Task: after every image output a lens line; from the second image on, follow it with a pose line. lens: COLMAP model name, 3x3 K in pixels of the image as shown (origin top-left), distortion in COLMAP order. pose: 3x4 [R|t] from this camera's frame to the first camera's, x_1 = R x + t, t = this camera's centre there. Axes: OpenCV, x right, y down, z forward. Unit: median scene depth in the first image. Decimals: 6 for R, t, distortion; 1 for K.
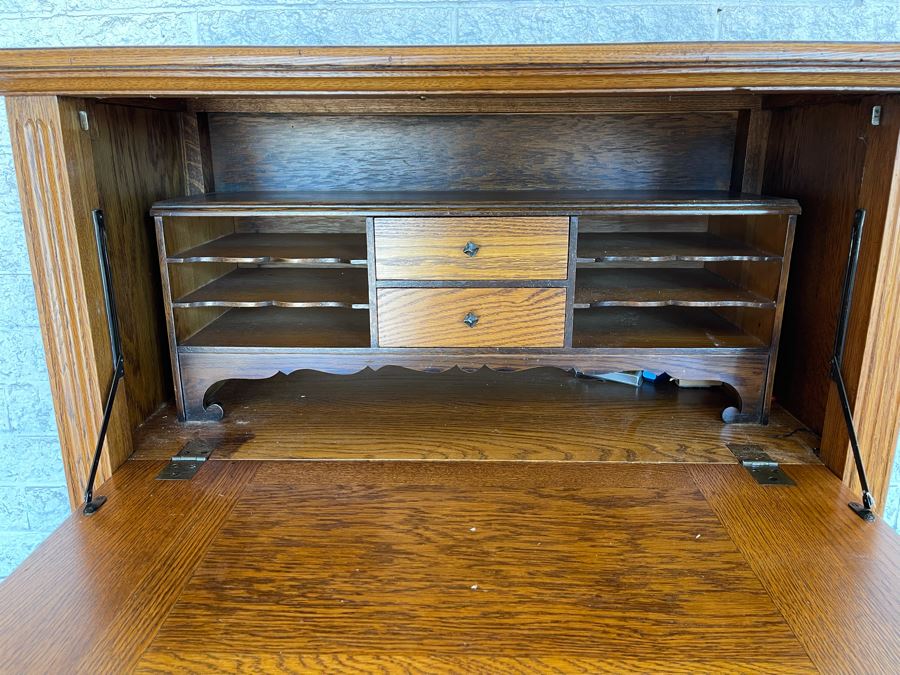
lens RADIAL K [[680.6, 0, 447.1], [0, 680.6, 337.3], [0, 0, 1]] dist [0.077395, -0.109777]
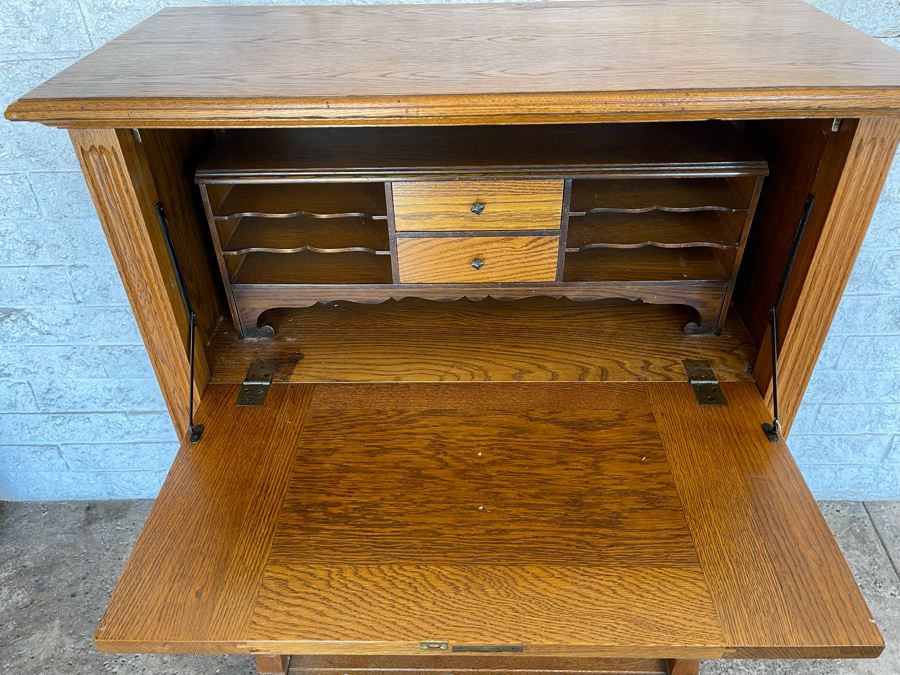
lens RADIAL K [[681.4, 0, 450.0], [0, 681.4, 335.2], [0, 0, 1]] dist [0.071159, -0.106229]
pose [[0.999858, -0.015695, -0.006127, -0.007697], [0.016847, 0.935127, 0.353911, -0.352074], [0.000175, -0.353964, 0.935259, -0.157594]]
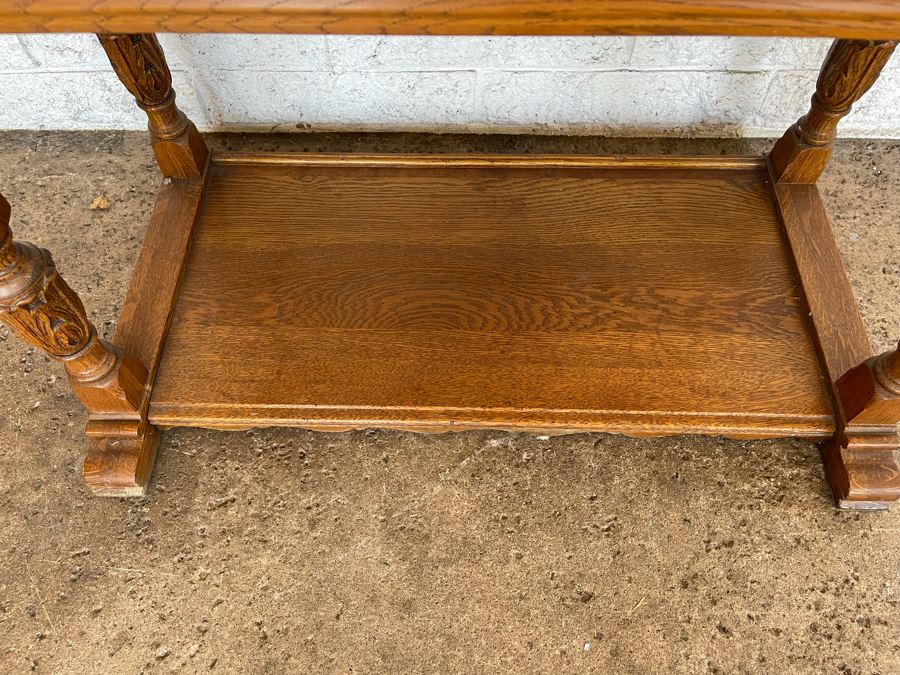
lens RADIAL K [[680.6, 0, 447.1], [0, 680.6, 337.3], [0, 0, 1]] dist [0.077395, -0.109777]
pose [[0.999988, -0.003457, -0.003589, -0.019473], [0.004979, 0.723431, 0.690379, 0.356208], [0.000210, -0.690388, 0.723439, 0.583620]]
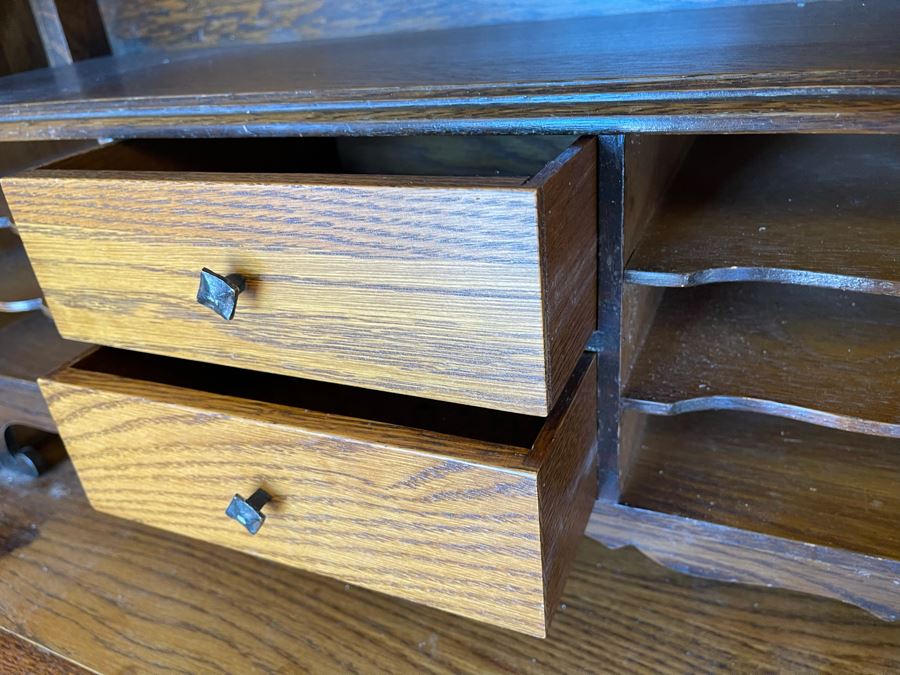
lens RADIAL K [[699.4, 0, 461.6], [0, 699.4, 333.9], [0, 0, 1]] dist [0.014469, -0.000880]
pose [[0.984139, 0.004357, -0.177346, 0.197647], [0.034963, 0.975327, 0.217980, -0.183648], [0.173920, -0.220723, 0.959705, 0.775717]]
